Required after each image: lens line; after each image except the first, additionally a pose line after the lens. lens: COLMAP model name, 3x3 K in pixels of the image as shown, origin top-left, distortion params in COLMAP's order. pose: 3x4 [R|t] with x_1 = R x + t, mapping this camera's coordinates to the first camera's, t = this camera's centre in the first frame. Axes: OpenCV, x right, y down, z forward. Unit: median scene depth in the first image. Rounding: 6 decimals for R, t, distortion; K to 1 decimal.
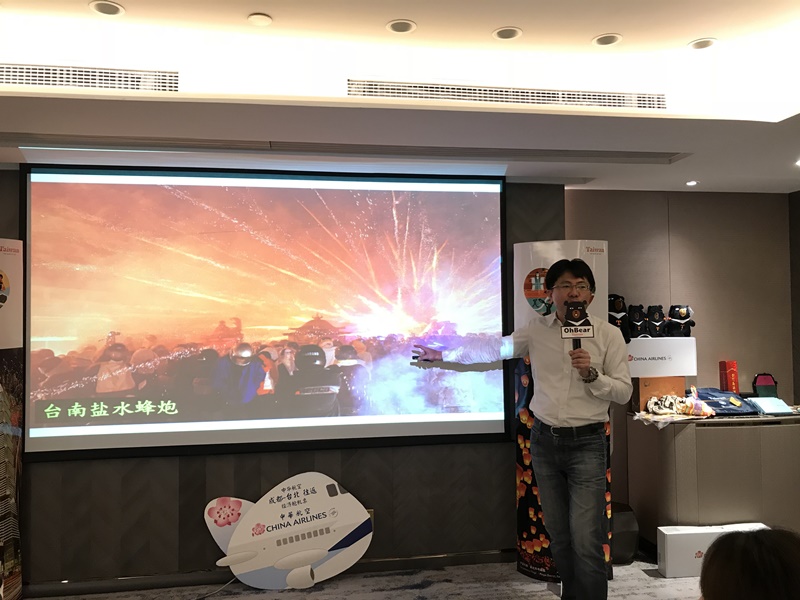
lens RADIAL K [[656.5, 0, 400.7], [0, 656.5, 305.0], [0, 0, 1]] dist [0.013187, 0.025008]
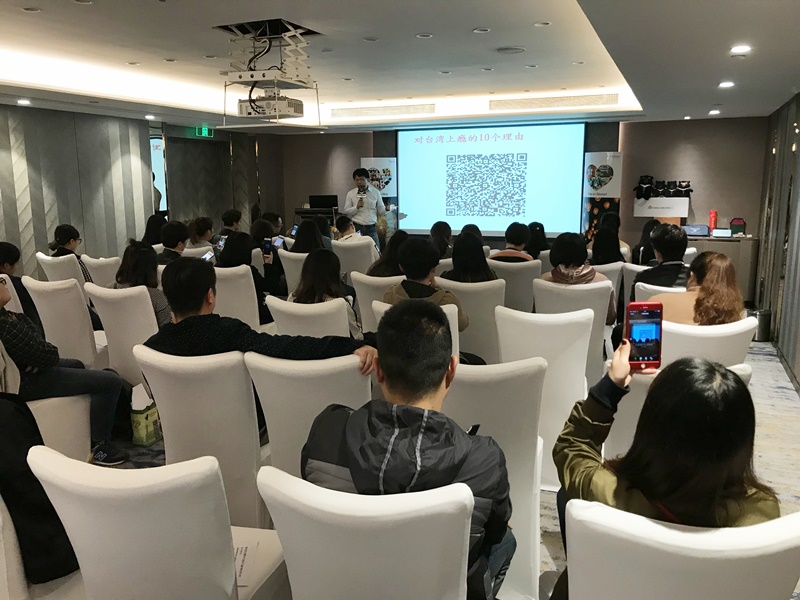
lens RADIAL K [[656.5, 0, 407.6], [0, 656.5, 298.6], [0, 0, 1]] dist [0.013187, 0.025008]
pose [[0.874117, 0.093076, -0.476714, 0.772694], [0.002373, 0.980638, 0.195815, -0.049511], [0.485709, -0.172297, 0.856972, -1.325925]]
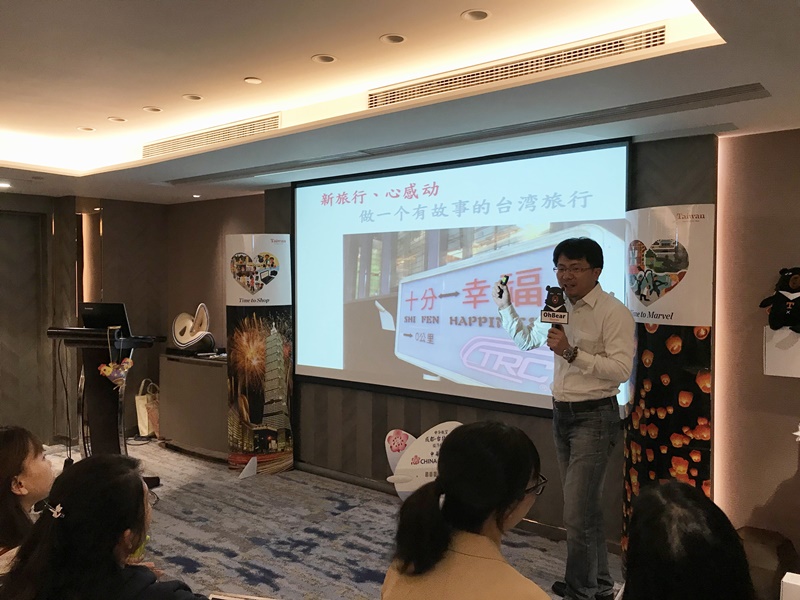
lens RADIAL K [[656.5, 0, 397.2], [0, 656.5, 301.0], [0, 0, 1]] dist [0.013187, 0.025008]
pose [[0.701418, 0.043106, -0.711445, 0.615169], [0.011436, 0.997360, 0.071704, -0.042164], [0.712658, -0.058431, 0.699074, 0.138534]]
